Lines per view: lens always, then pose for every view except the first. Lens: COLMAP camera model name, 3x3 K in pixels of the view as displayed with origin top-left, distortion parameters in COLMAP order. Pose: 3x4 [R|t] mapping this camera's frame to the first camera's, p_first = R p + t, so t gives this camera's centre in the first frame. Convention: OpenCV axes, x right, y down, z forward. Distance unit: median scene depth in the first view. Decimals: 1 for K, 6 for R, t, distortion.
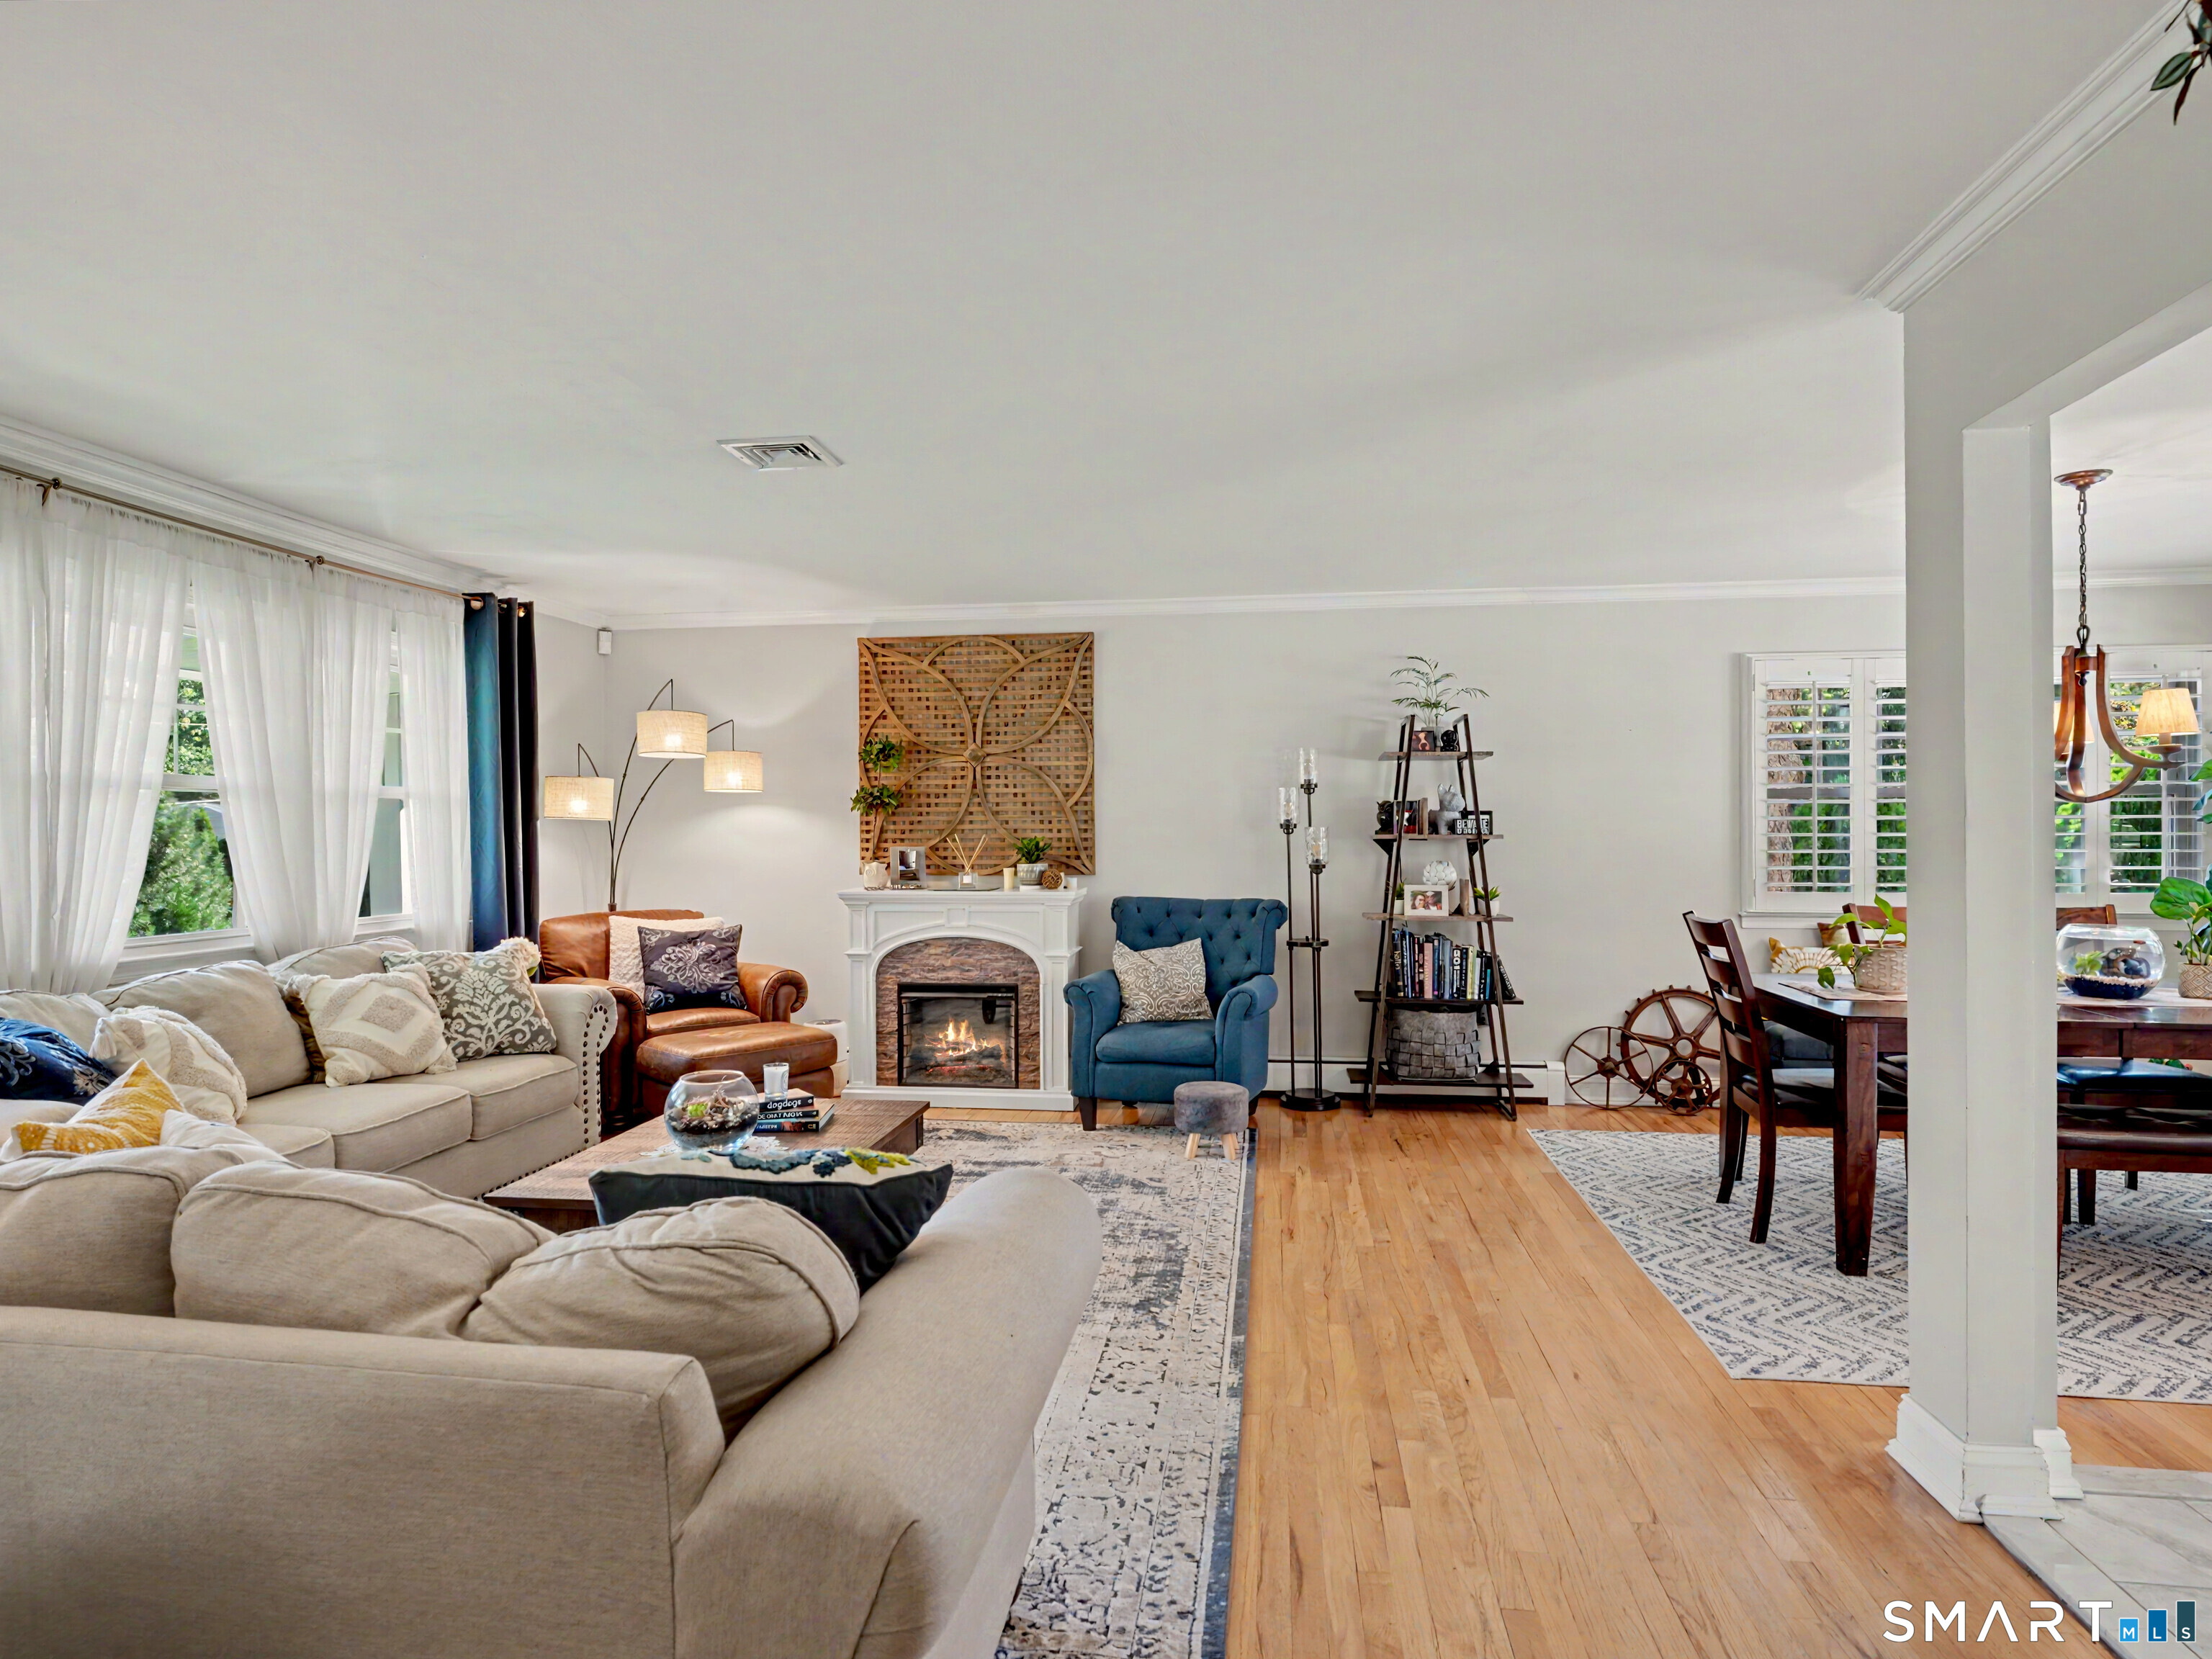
lens RADIAL K [[1235.2, 0, 1123.2], [0, 1235.2, 823.6], [0, 0, 1]] dist [-0.005213, -0.002790]
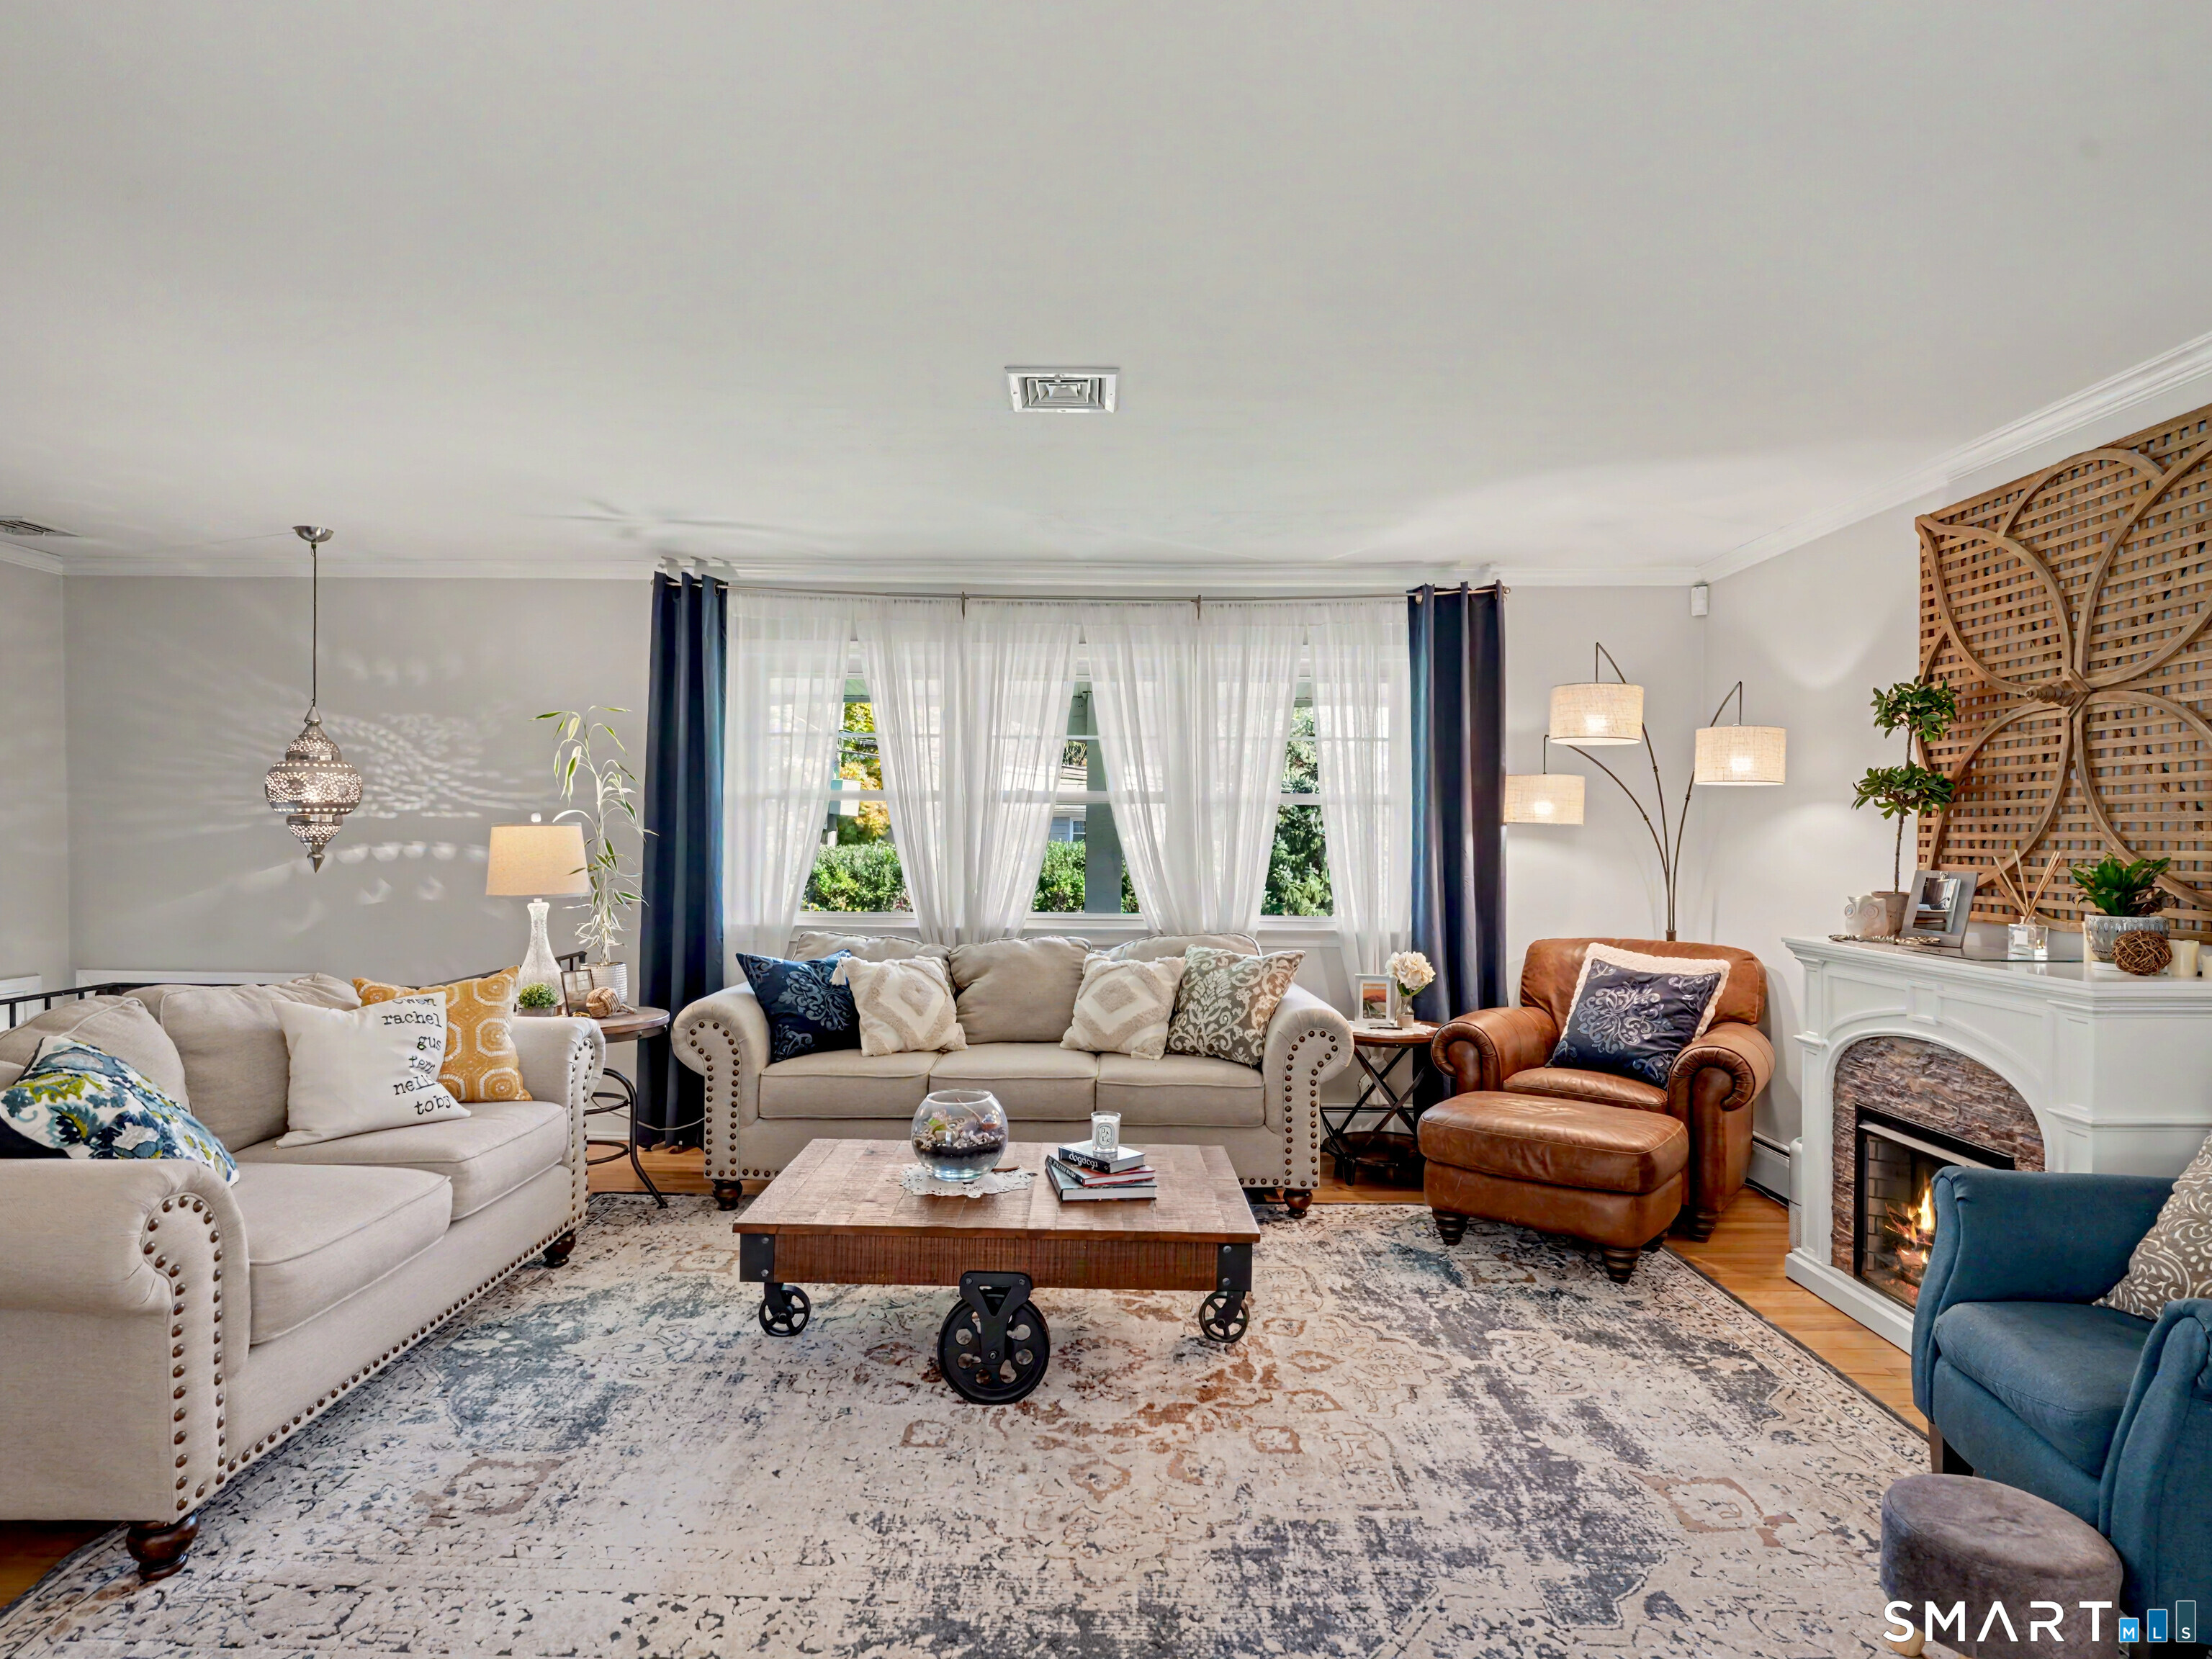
lens RADIAL K [[1235.2, 0, 1102.6], [0, 1235.2, 847.7], [0, 0, 1]] dist [-0.005213, -0.002790]
pose [[0.109909, 0.013724, -0.993847, 0.361040], [-0.003569, 0.999904, 0.013413, 0.002220], [0.993935, 0.002072, 0.109948, 0.593413]]
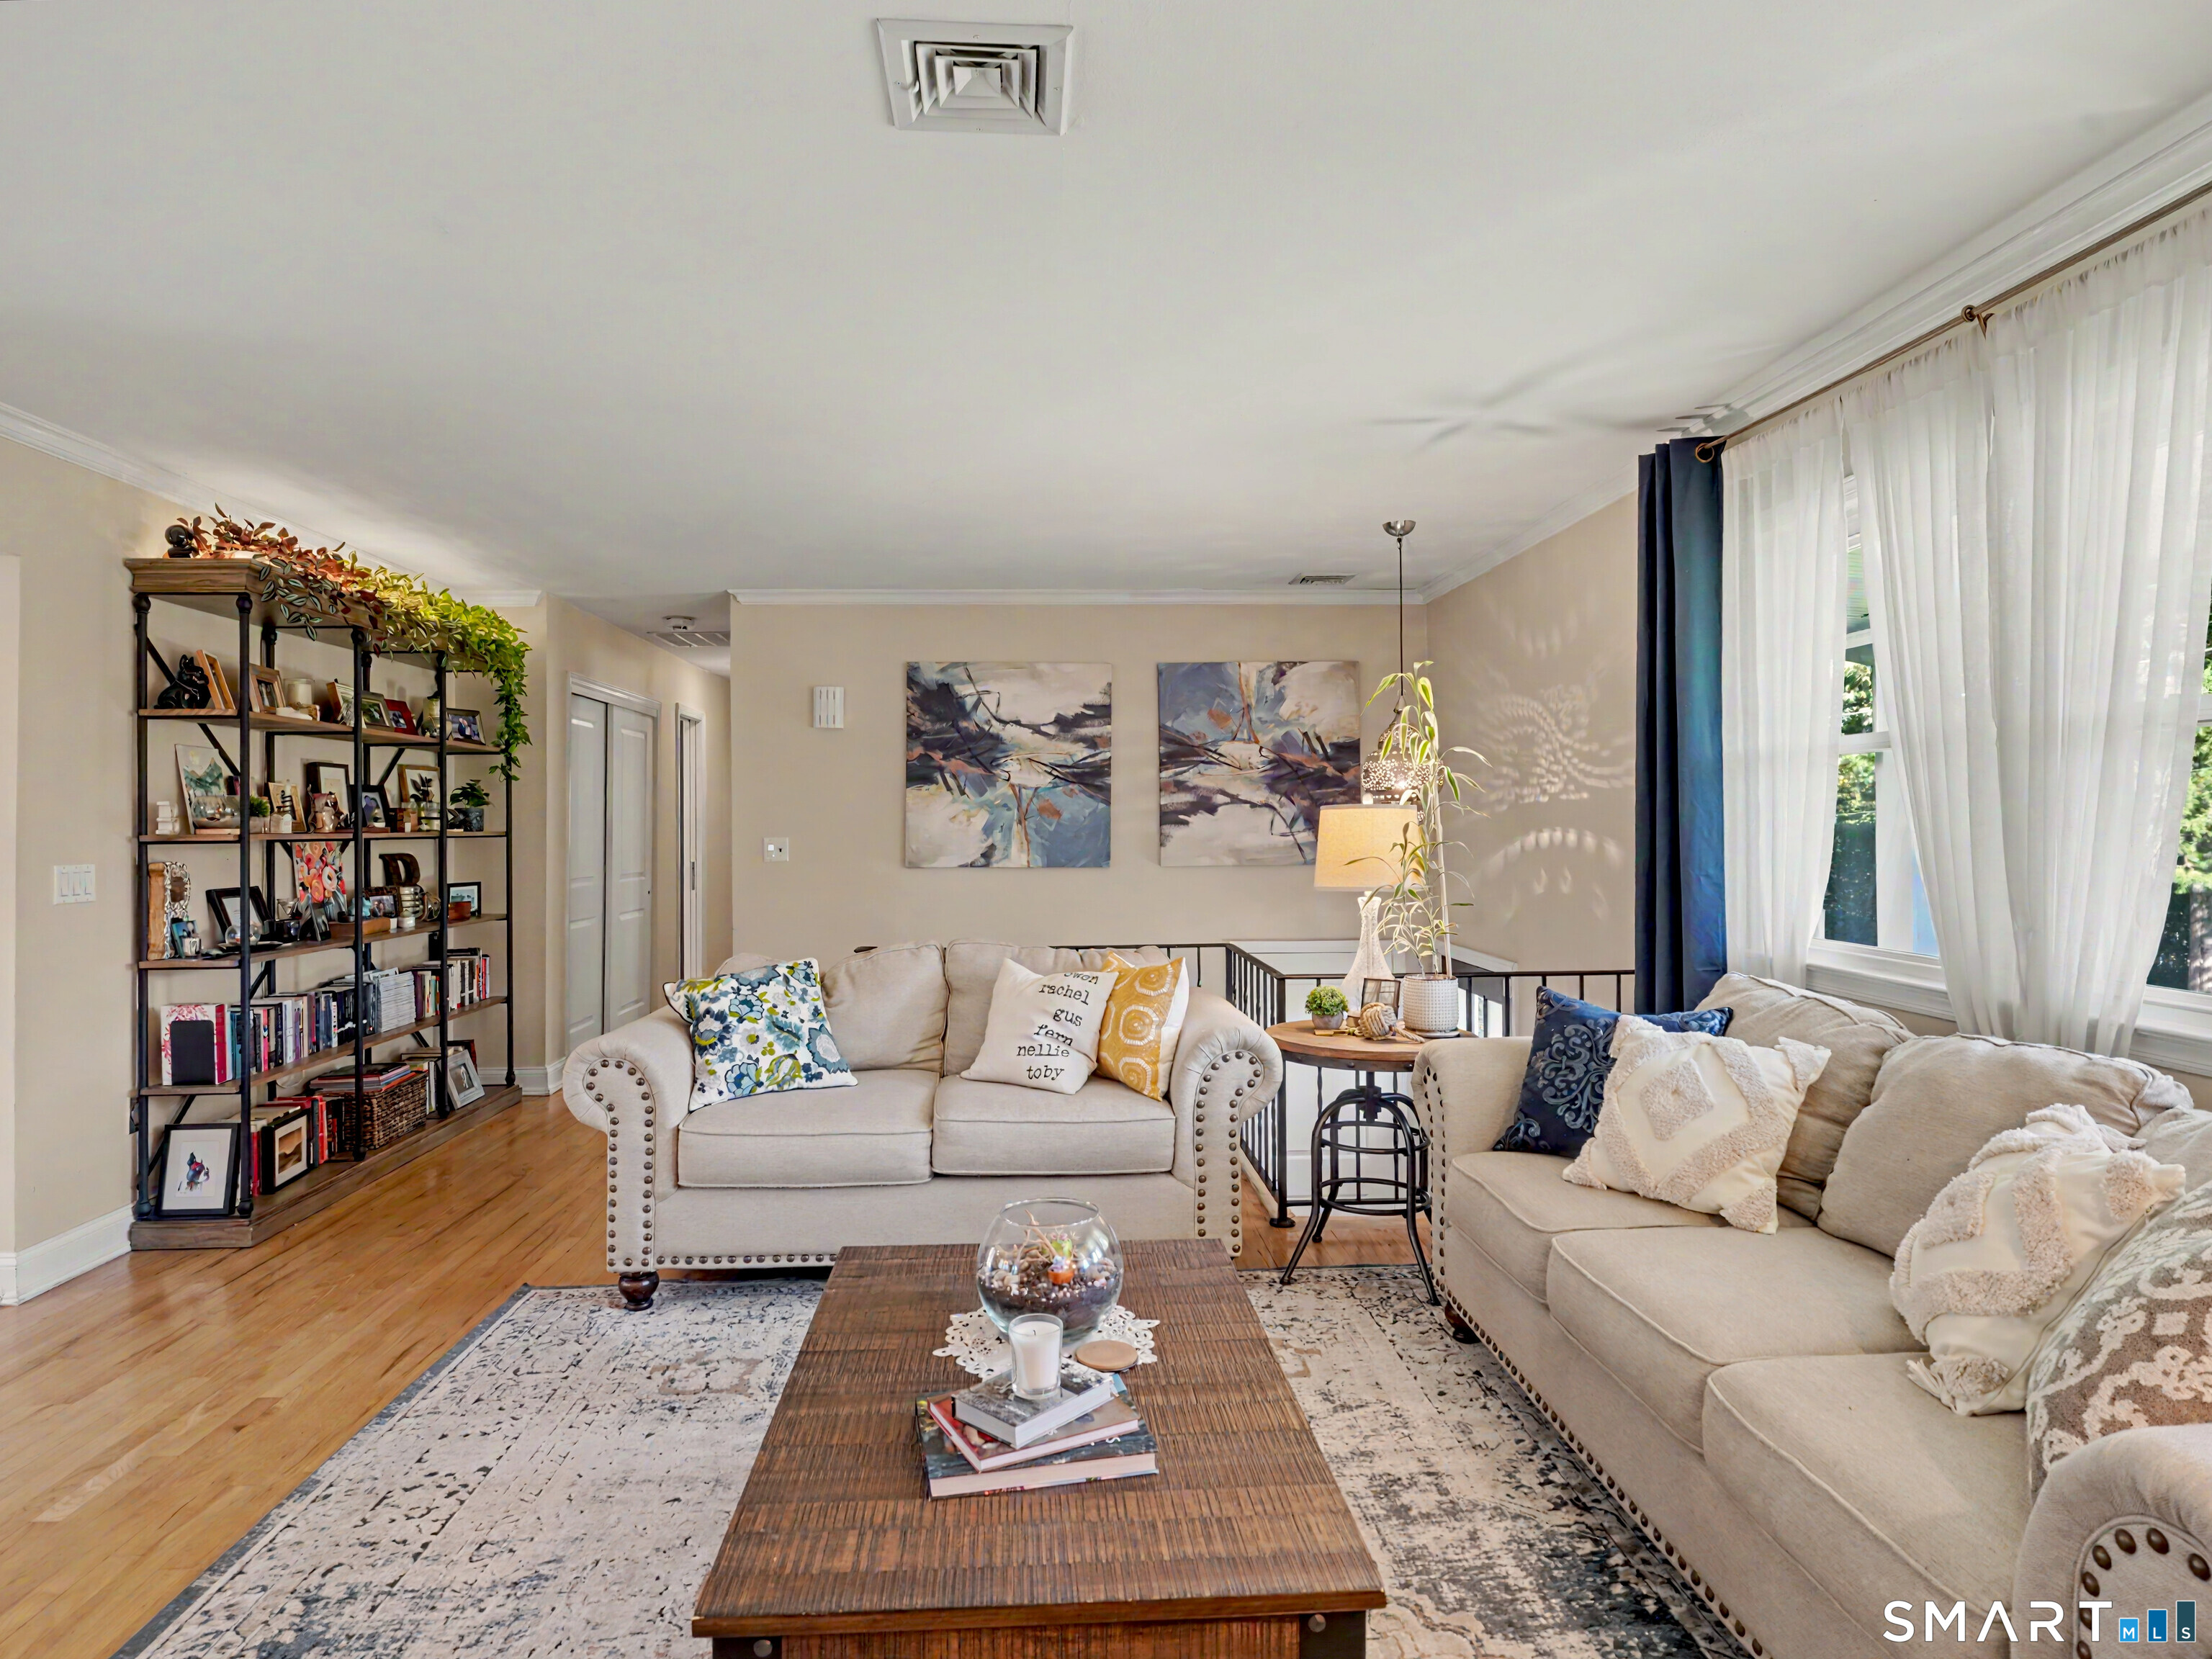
lens RADIAL K [[1235.2, 0, 1061.0], [0, 1235.2, 820.2], [0, 0, 1]] dist [-0.005213, -0.002790]
pose [[-0.987129, 0.011581, -0.159508, -0.144271], [0.012863, 0.999893, -0.007011, 0.008281], [0.159410, -0.008972, -0.987172, 0.953384]]
